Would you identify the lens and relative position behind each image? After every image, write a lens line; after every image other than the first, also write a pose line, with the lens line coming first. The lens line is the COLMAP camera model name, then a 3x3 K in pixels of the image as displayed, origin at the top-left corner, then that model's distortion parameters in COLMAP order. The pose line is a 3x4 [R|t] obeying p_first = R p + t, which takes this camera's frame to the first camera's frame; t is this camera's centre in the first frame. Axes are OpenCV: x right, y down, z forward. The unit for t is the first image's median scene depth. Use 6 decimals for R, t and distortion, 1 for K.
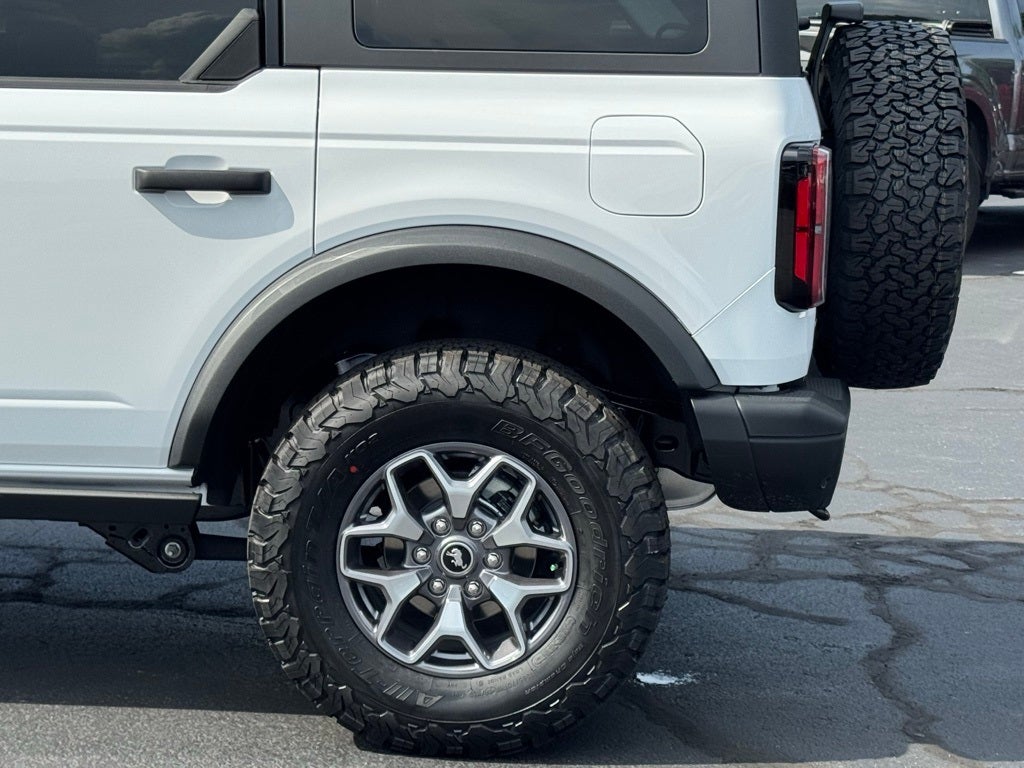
lens RADIAL K [[2212.6, 0, 509.2], [0, 2212.6, 380.1], [0, 0, 1]] dist [0.095650, 0.515472]
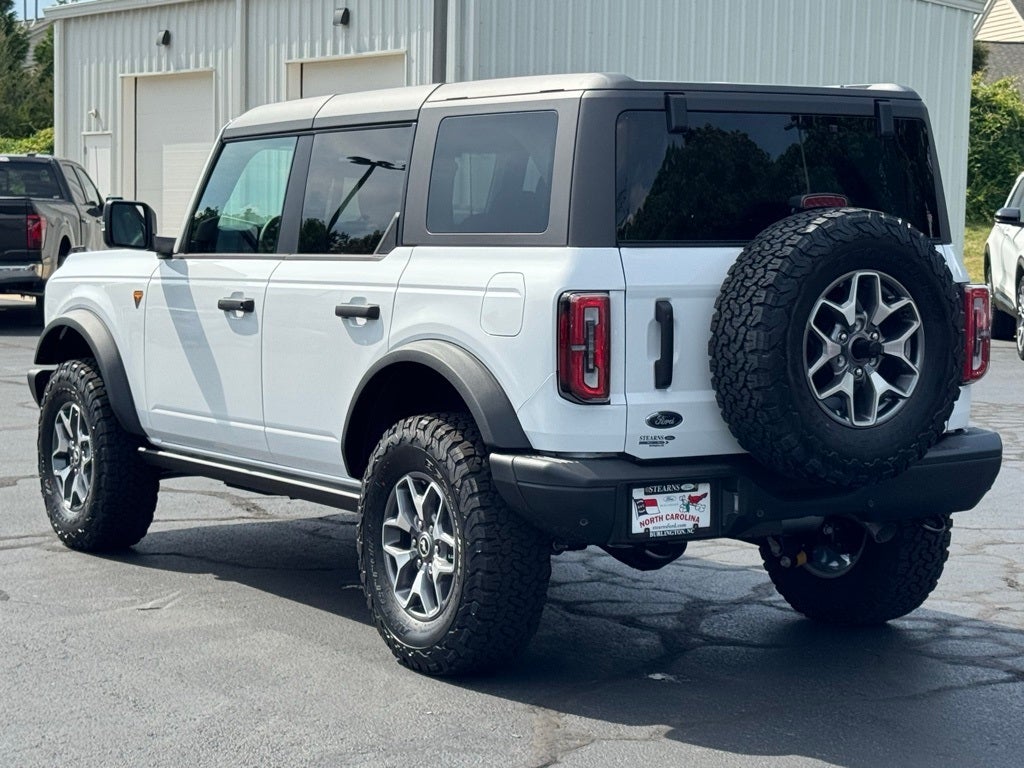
lens RADIAL K [[2212.6, 0, 509.2], [0, 2212.6, 380.1], [0, 0, 1]] dist [0.095650, 0.515472]
pose [[0.564281, 0.033856, -0.824888, 1.339629], [-0.115357, 0.992590, -0.038174, 0.015287], [0.817484, 0.116697, 0.564005, 0.129366]]
